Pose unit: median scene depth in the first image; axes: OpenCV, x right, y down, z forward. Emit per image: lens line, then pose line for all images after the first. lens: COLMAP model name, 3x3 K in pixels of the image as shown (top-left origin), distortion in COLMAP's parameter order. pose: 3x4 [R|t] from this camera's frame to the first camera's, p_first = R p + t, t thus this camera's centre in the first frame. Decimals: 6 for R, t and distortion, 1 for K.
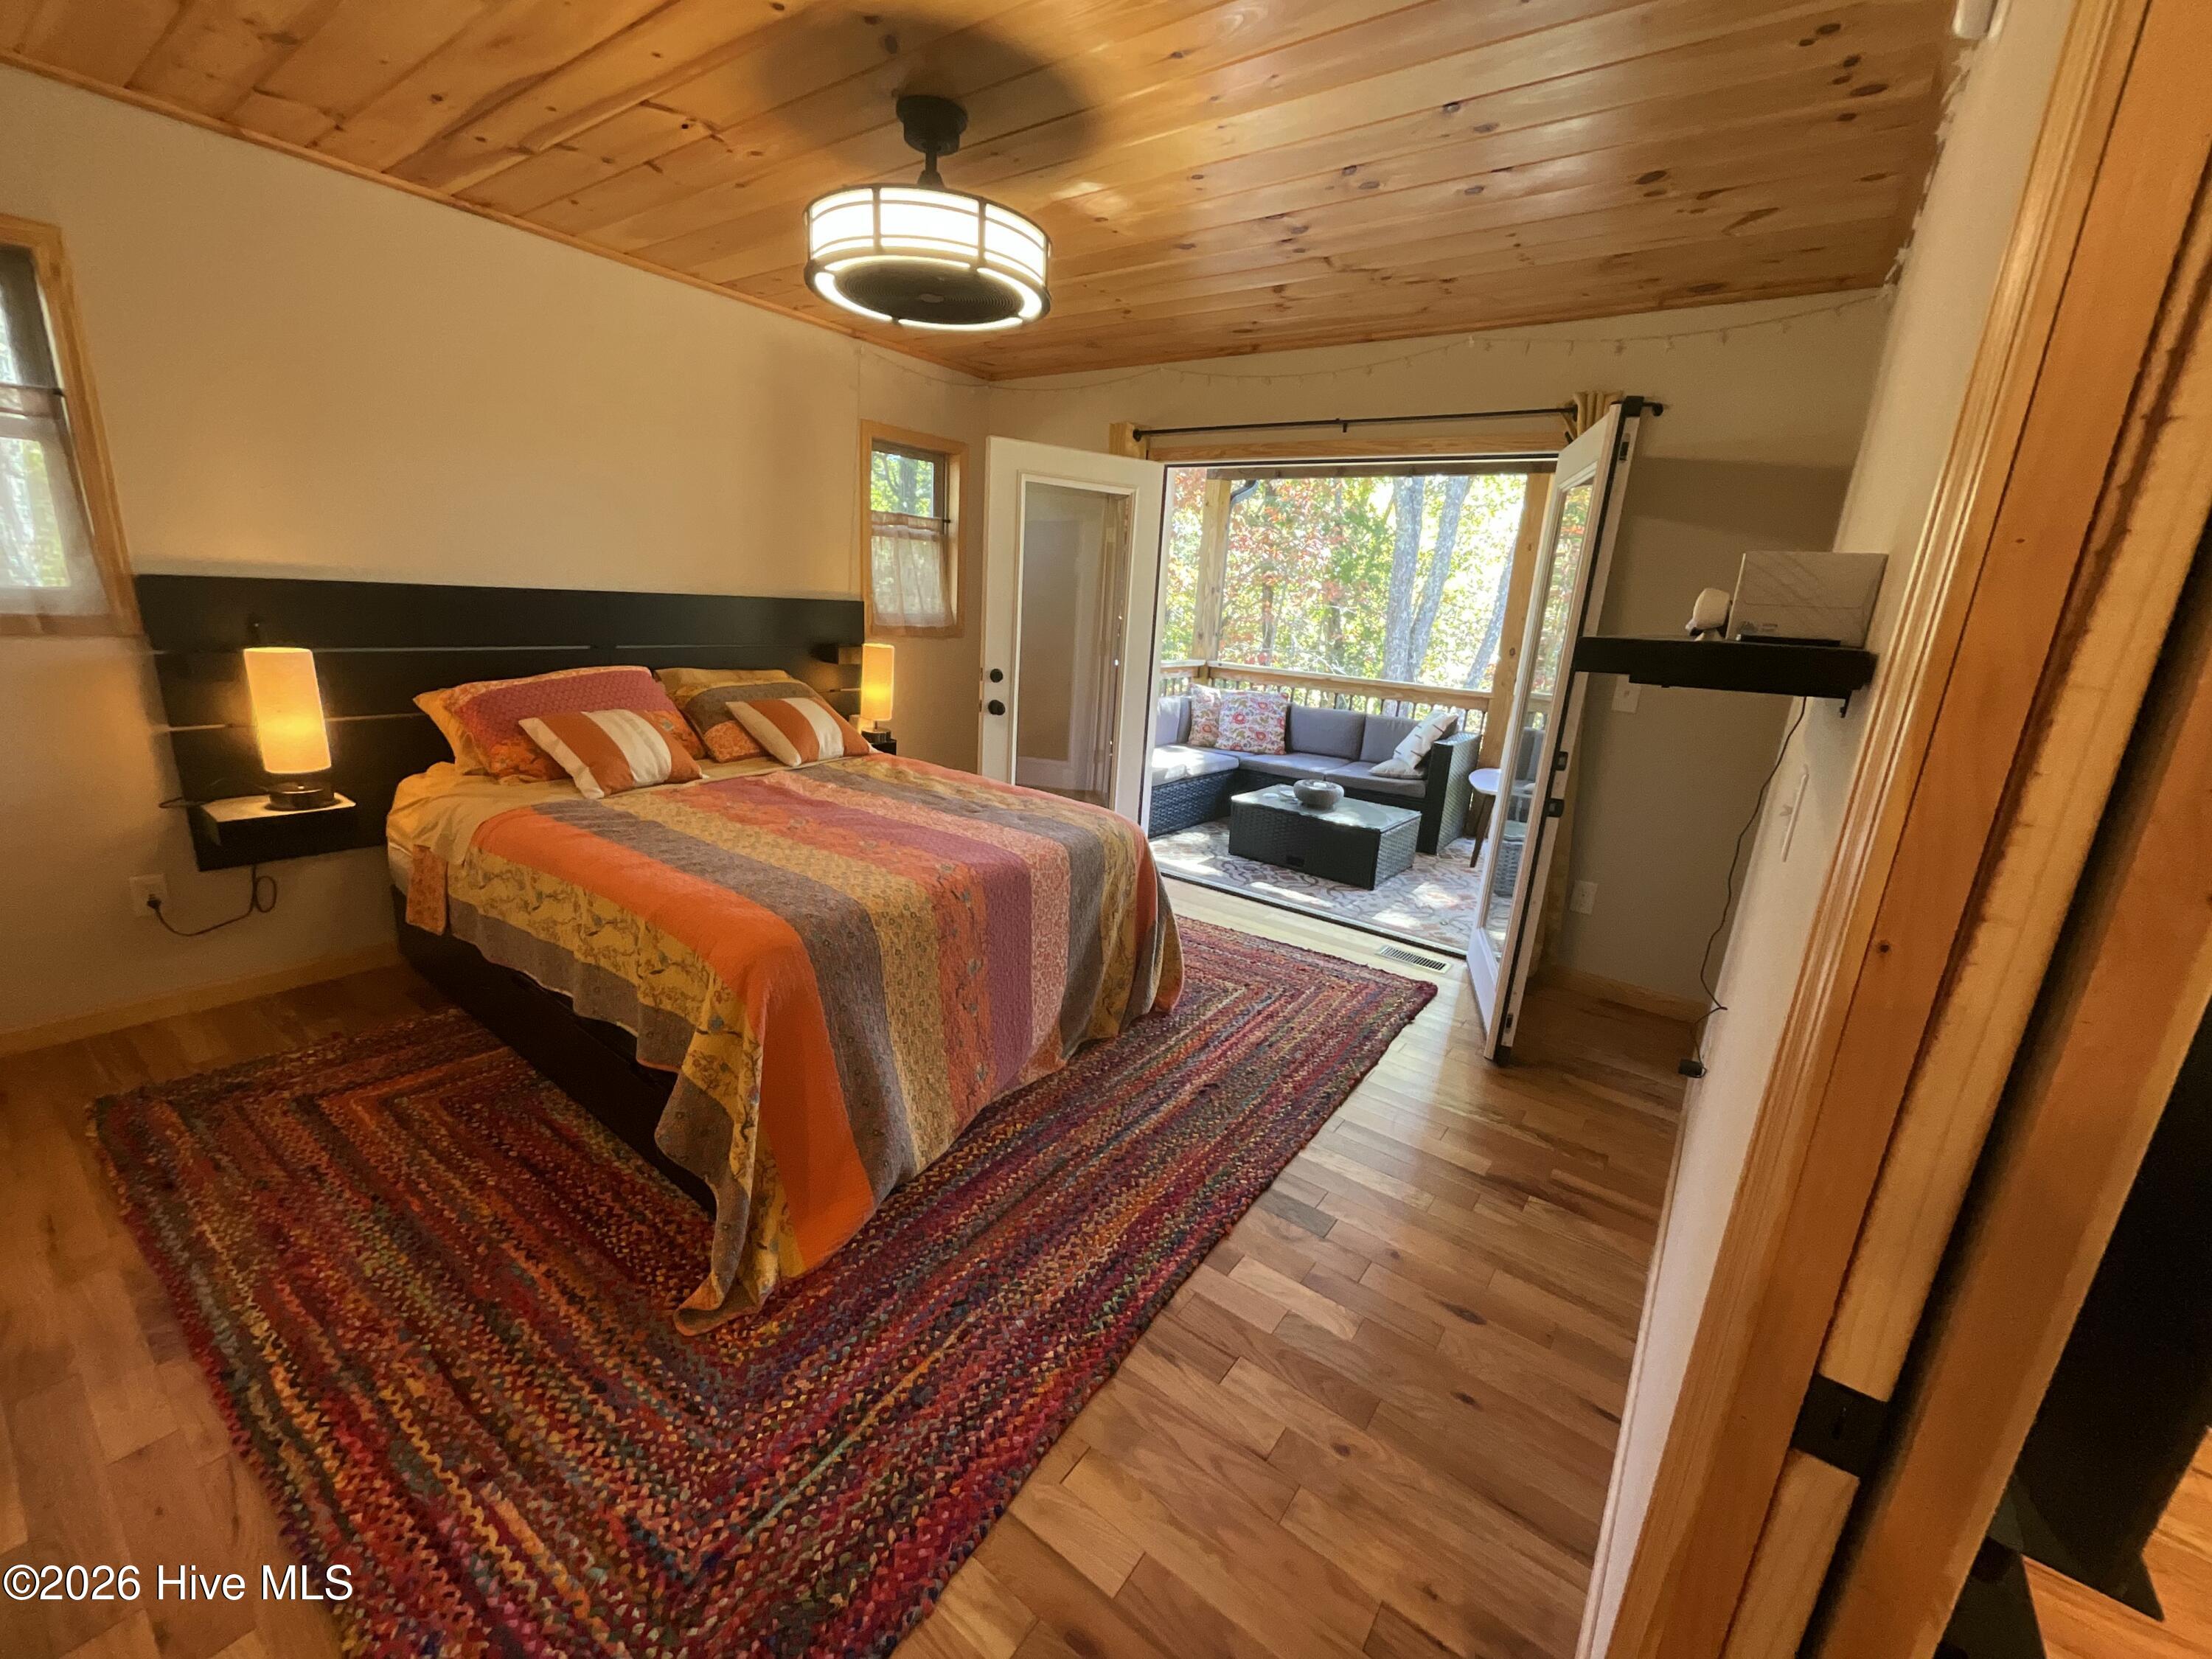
lens RADIAL K [[893.4, 0, 1106.7], [0, 893.4, 828.2], [0, 0, 1]] dist [0.001063, -0.000335]
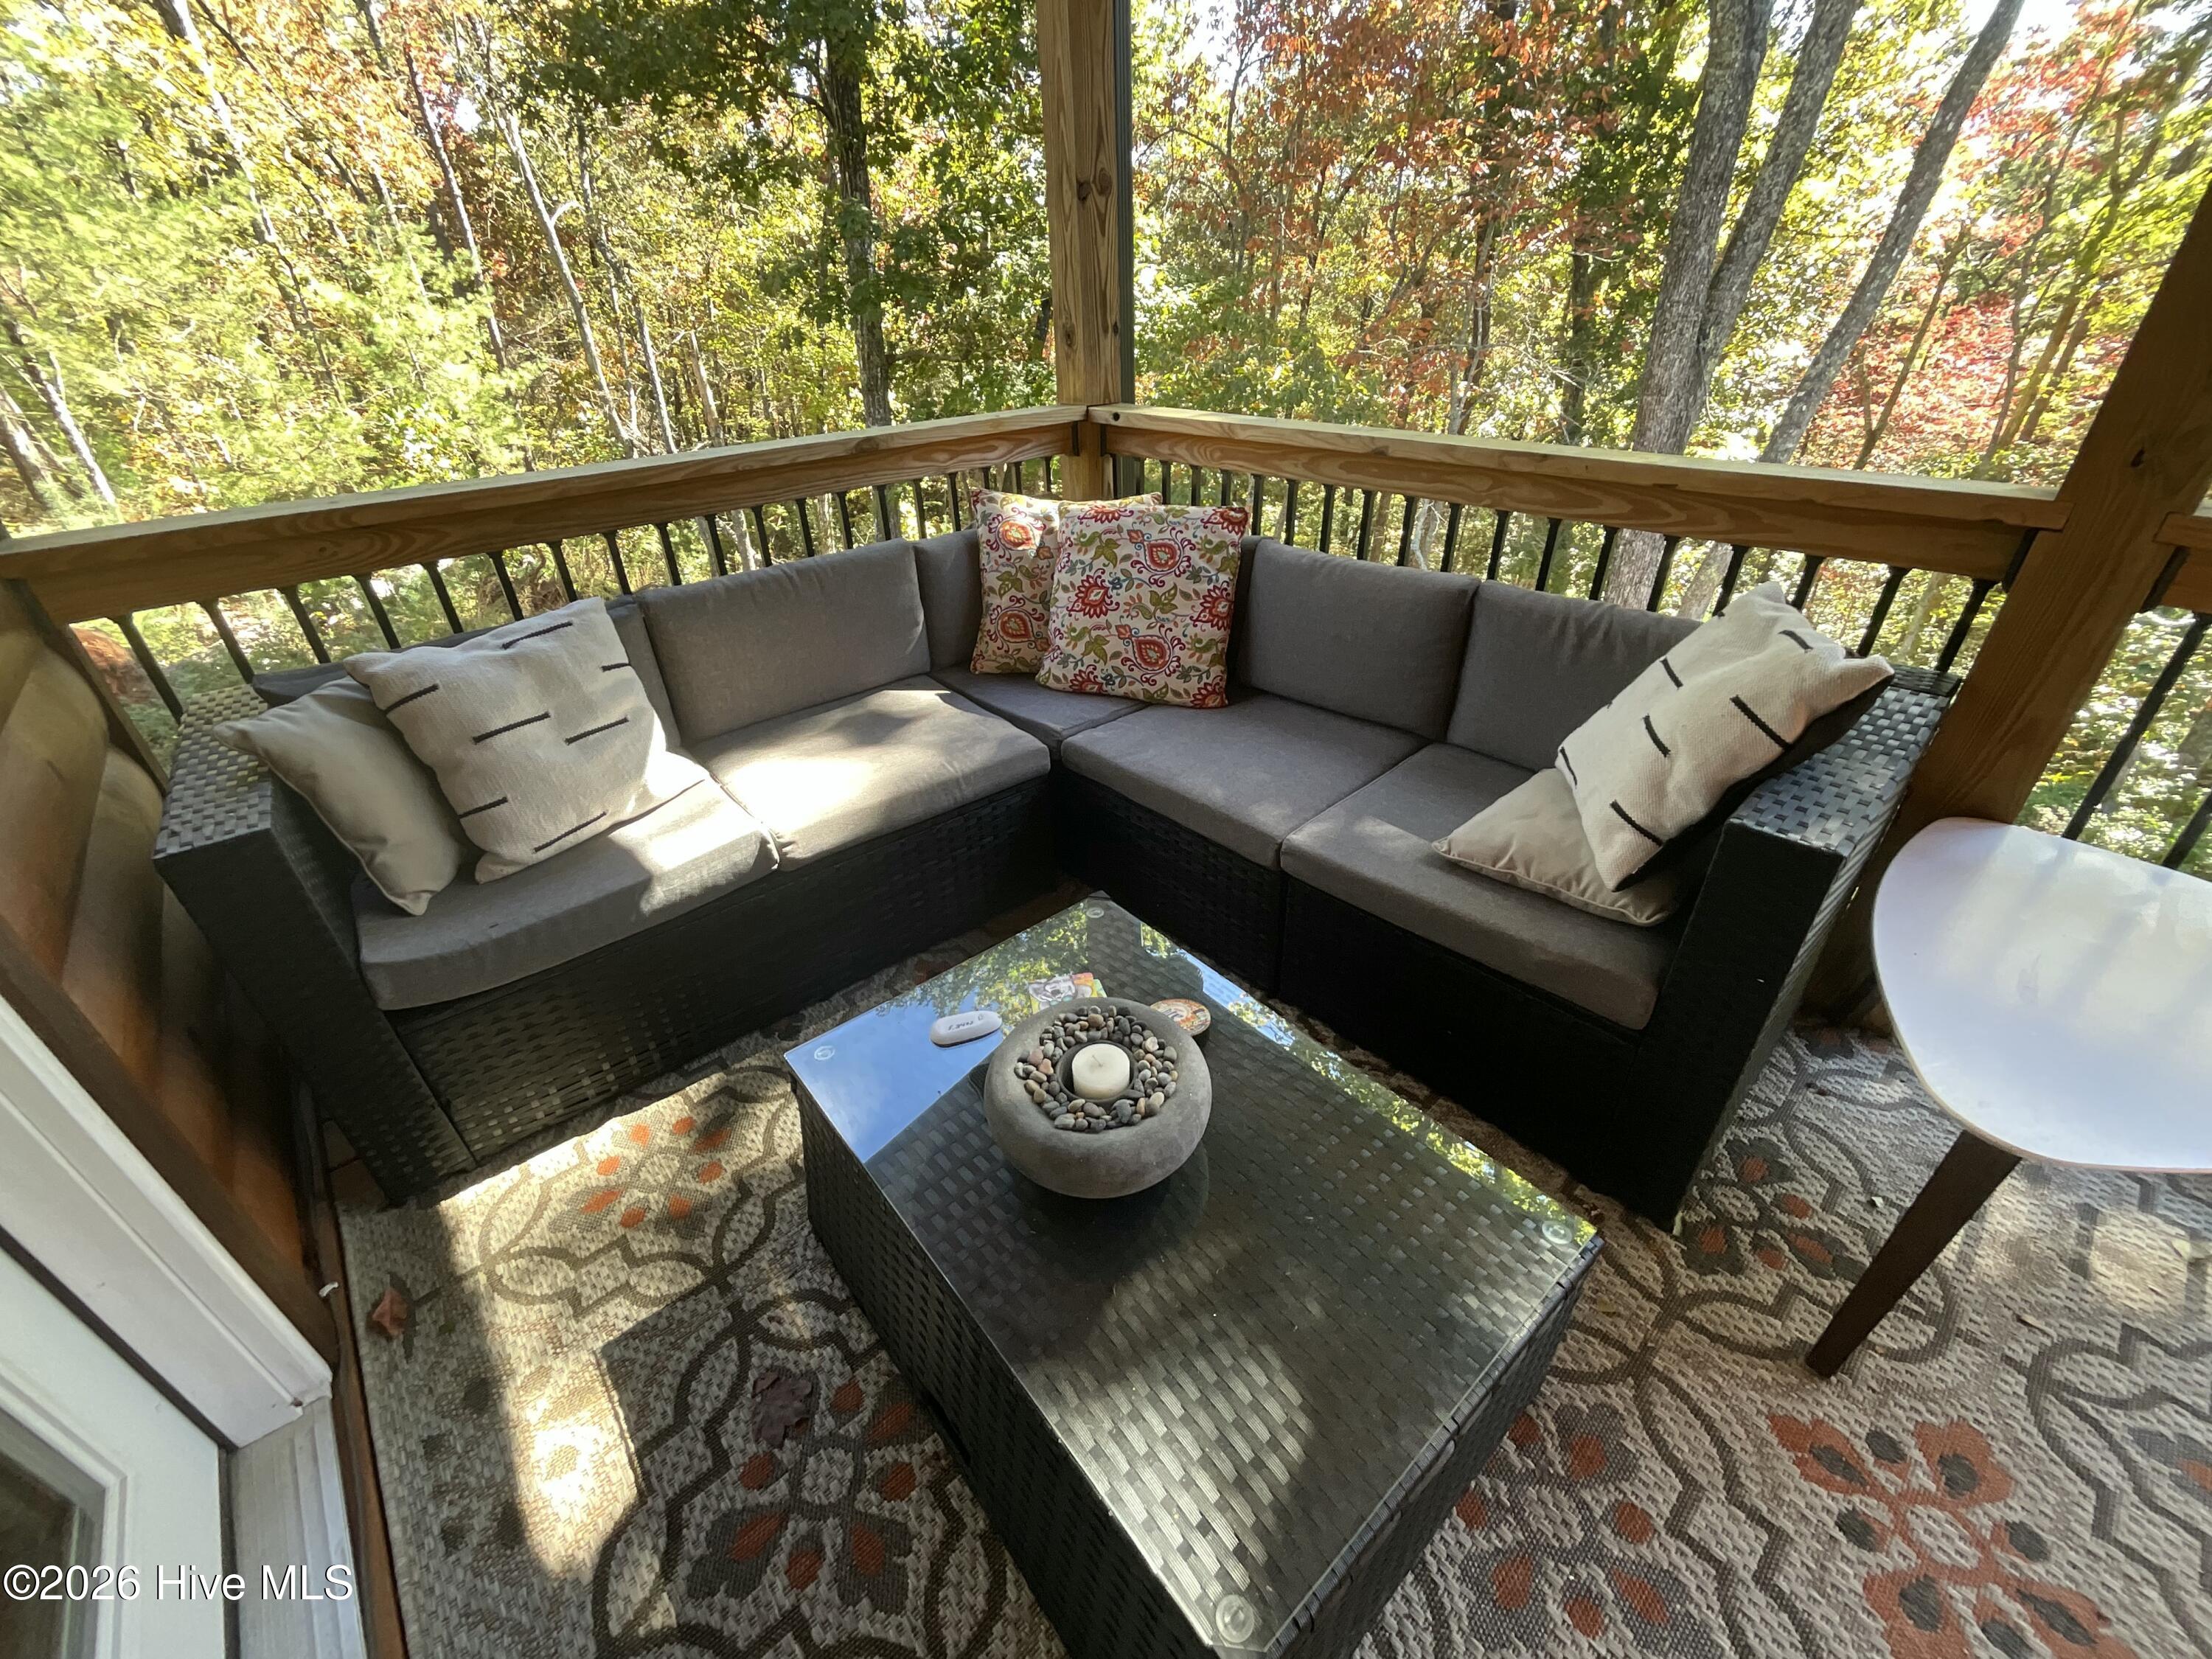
lens RADIAL K [[893.4, 0, 1106.7], [0, 893.4, 828.2], [0, 0, 1]] dist [0.001063, -0.000335]
pose [[0.975063, 0.029361, -0.219979, 0.231975], [0.032820, 0.961234, 0.273772, -0.132151], [0.219490, -0.274165, 0.936300, 0.662115]]
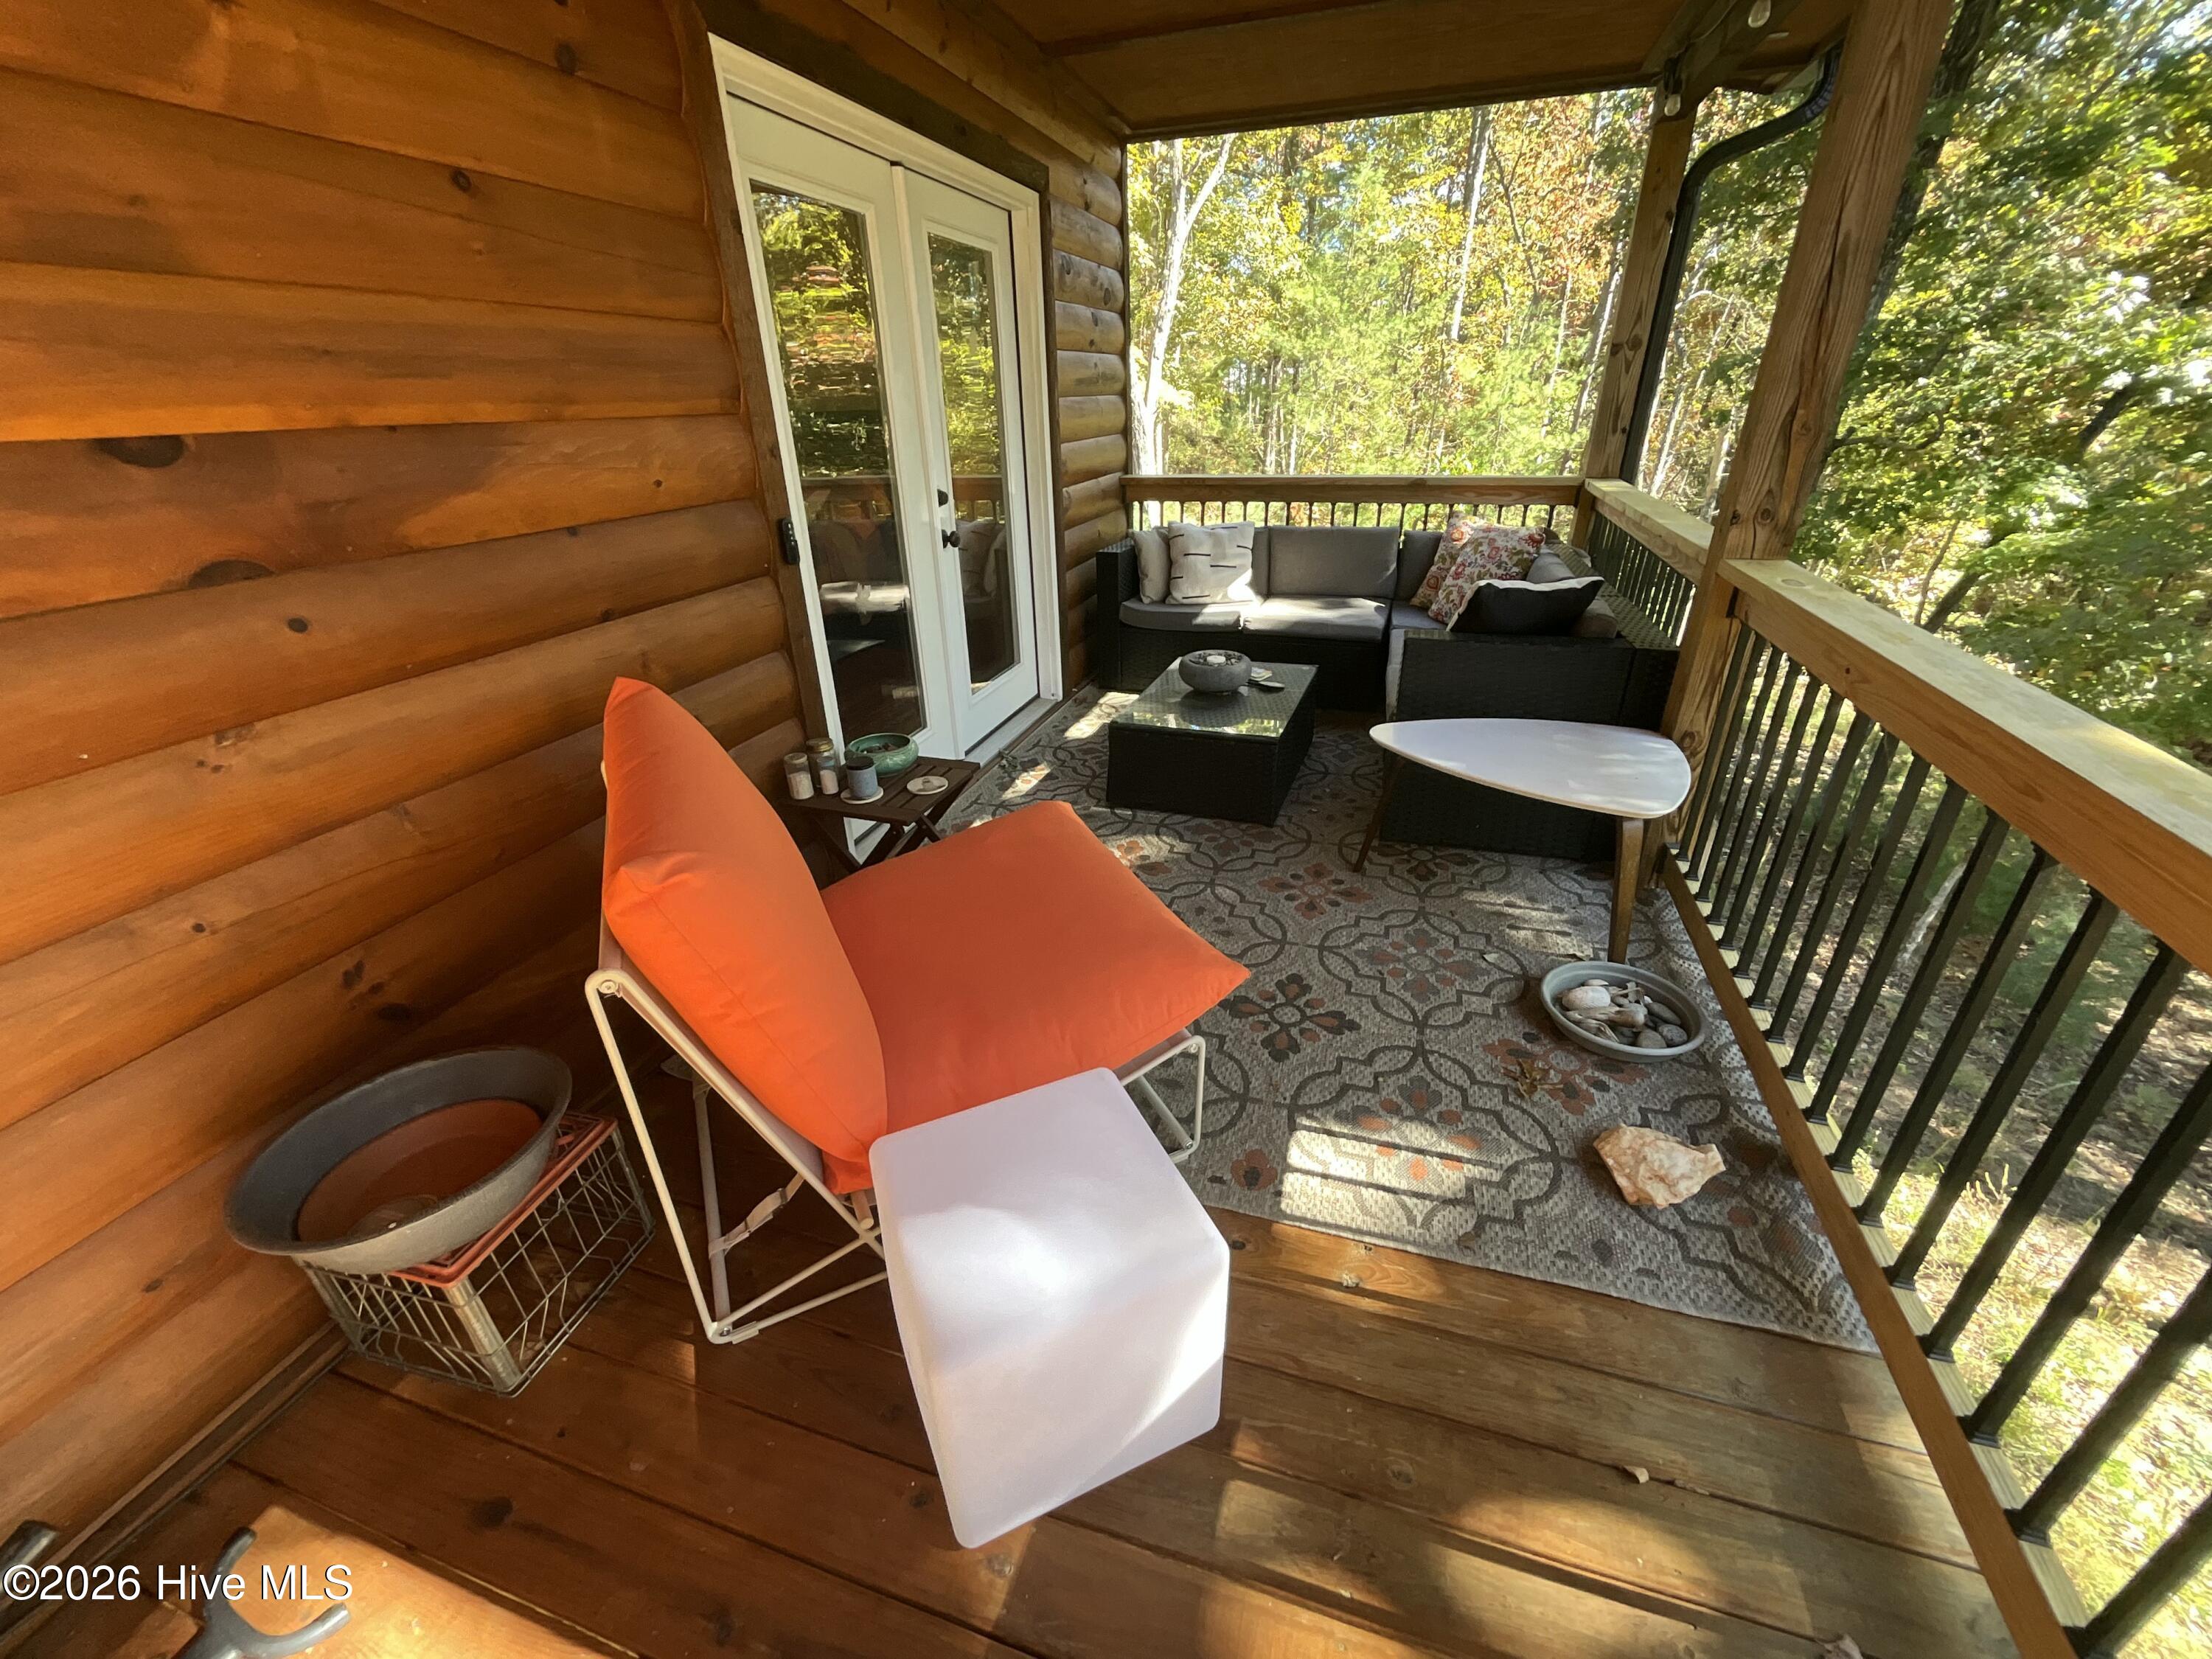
lens RADIAL K [[892.1, 0, 1103.5], [0, 892.1, 828.7], [0, 0, 1]] dist [-0.000676, -0.001306]
pose [[0.313909, 0.357077, -0.879748, 0.689119], [-0.199806, 0.930679, 0.306455, -0.096539], [0.928191, 0.079580, 0.363494, 0.558569]]
